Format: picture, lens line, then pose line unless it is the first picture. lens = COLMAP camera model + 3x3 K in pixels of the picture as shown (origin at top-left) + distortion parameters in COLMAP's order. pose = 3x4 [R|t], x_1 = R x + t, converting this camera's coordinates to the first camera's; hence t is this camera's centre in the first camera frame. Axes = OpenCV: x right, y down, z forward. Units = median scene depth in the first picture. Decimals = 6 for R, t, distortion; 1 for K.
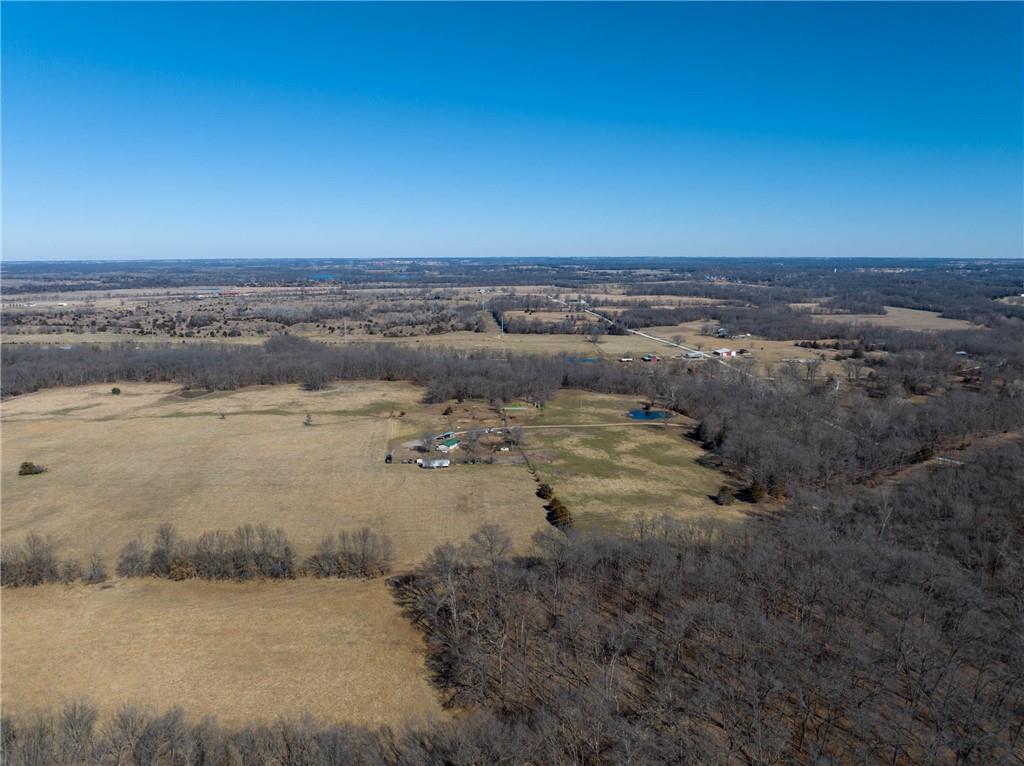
lens RADIAL K [[728.3, 0, 512.0], [0, 728.3, 383.0], [0, 0, 1]] dist [-0.043796, 0.011710]
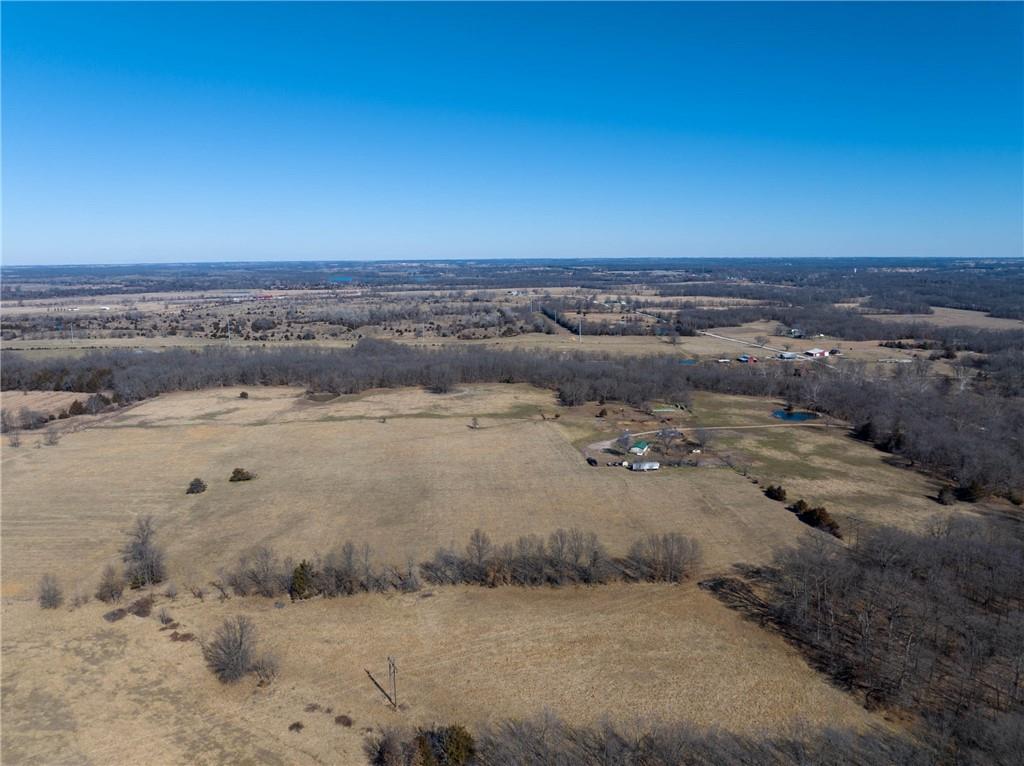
lens RADIAL K [[728.3, 0, 512.0], [0, 728.3, 383.0], [0, 0, 1]] dist [-0.043796, 0.011710]
pose [[0.999983, -0.005717, 0.000840, -0.102008], [0.005719, 0.999981, -0.002148, -0.000762], [-0.000827, 0.002153, 0.999997, 0.001420]]
